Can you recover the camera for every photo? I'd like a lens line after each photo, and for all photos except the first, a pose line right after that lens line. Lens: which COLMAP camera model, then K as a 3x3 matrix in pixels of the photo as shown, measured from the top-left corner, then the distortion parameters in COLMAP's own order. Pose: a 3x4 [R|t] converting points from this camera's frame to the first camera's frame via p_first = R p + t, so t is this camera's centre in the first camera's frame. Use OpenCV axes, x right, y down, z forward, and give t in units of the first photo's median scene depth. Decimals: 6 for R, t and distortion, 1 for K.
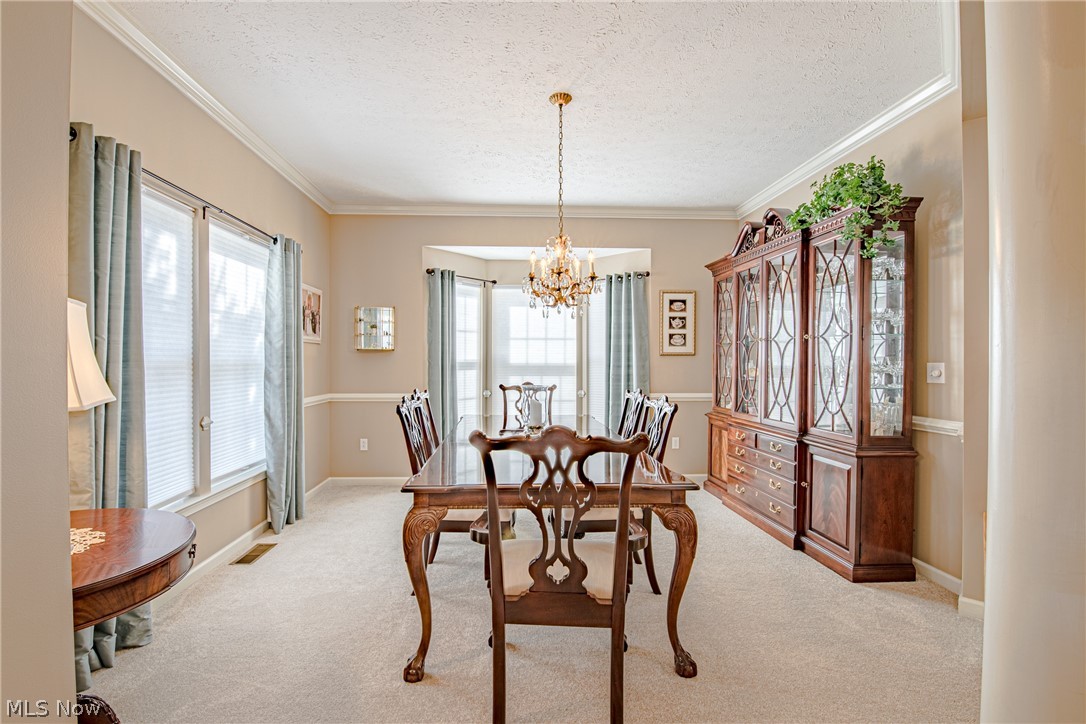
lens RADIAL K [[470.2, 0, 524.1], [0, 470.2, 362.8], [0, 0, 1]] dist [0.000876, -0.009669]
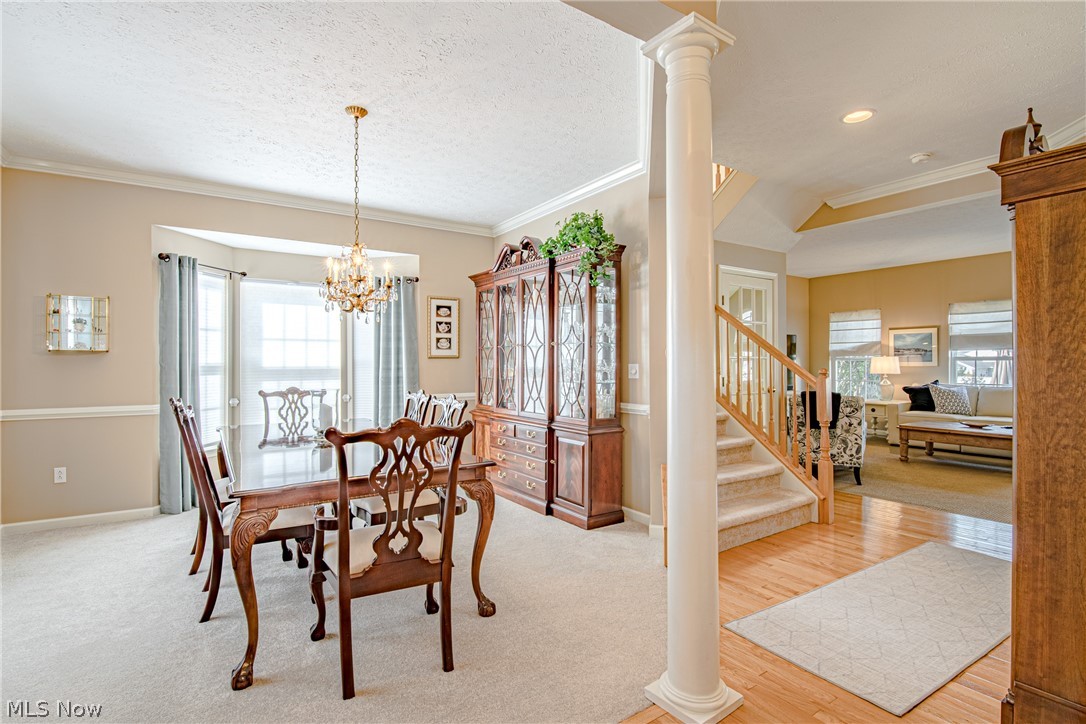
lens RADIAL K [[472.8, 0, 537.5], [0, 472.8, 362.4], [0, 0, 1]] dist [-0.000339, -0.000281]
pose [[0.862418, -0.003453, 0.506184, -0.076353], [0.006244, 0.999973, -0.003817, -0.001202], [-0.506158, 0.006453, 0.862417, -0.069029]]
